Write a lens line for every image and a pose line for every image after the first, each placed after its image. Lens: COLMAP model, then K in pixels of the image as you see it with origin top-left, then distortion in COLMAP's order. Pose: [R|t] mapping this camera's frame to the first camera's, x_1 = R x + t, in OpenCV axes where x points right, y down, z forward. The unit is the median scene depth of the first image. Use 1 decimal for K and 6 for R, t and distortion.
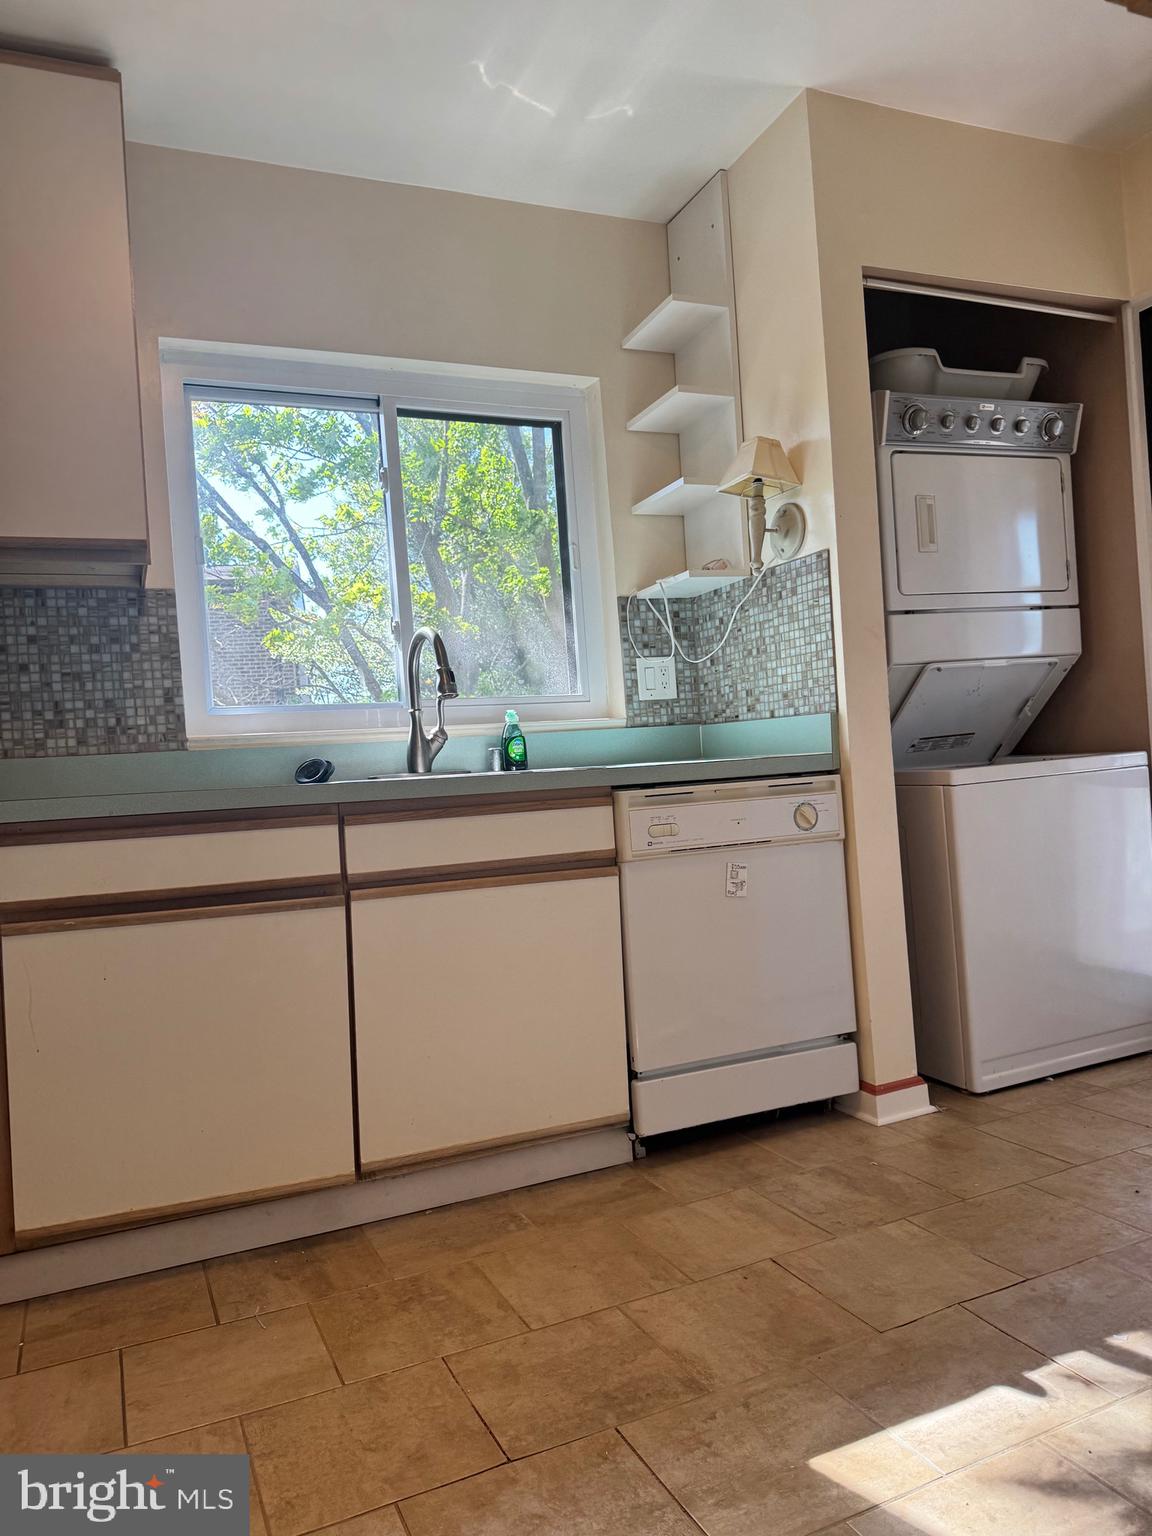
lens RADIAL K [[1089.7, 0, 575.4], [0, 1089.7, 768.6], [0, 0, 1]] dist [0.052573, -0.062854]
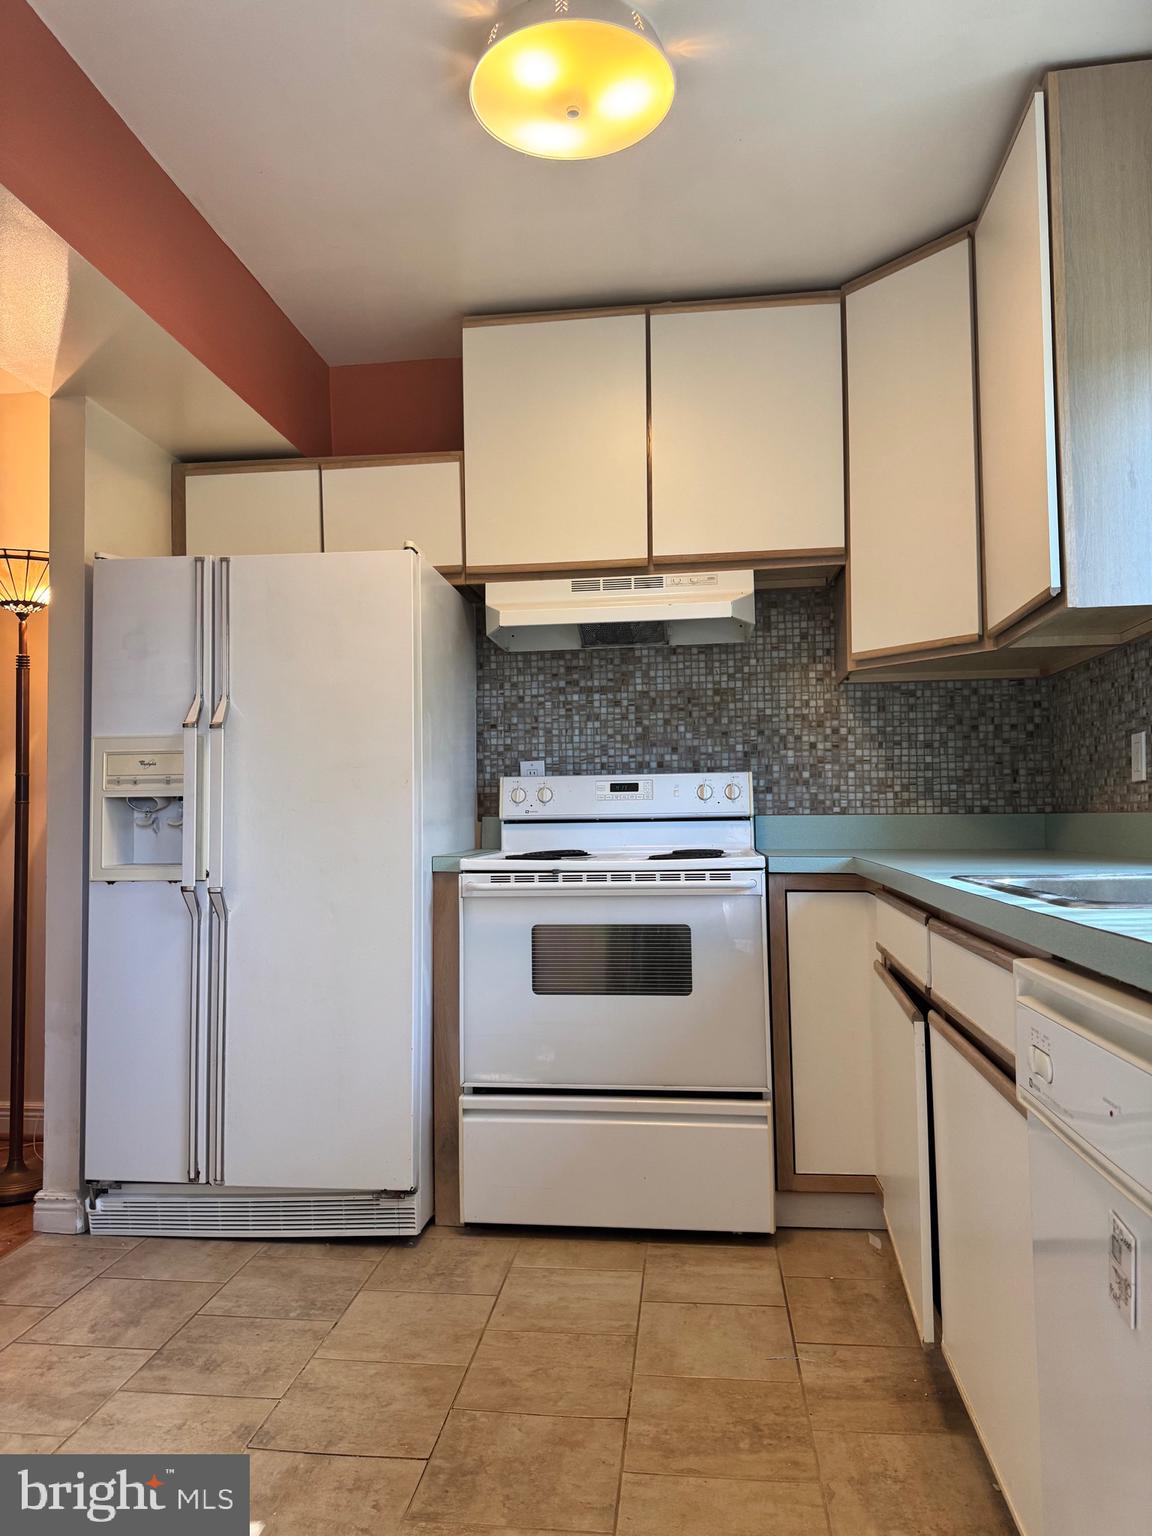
lens RADIAL K [[1089.7, 0, 579.8], [0, 1089.7, 763.7], [0, 0, 1]] dist [0.052573, -0.062854]
pose [[-0.498843, 0.027143, -0.866267, 0.815116], [0.050185, 0.998737, 0.002395, -0.114744], [0.865238, -0.042280, -0.499575, 1.510929]]
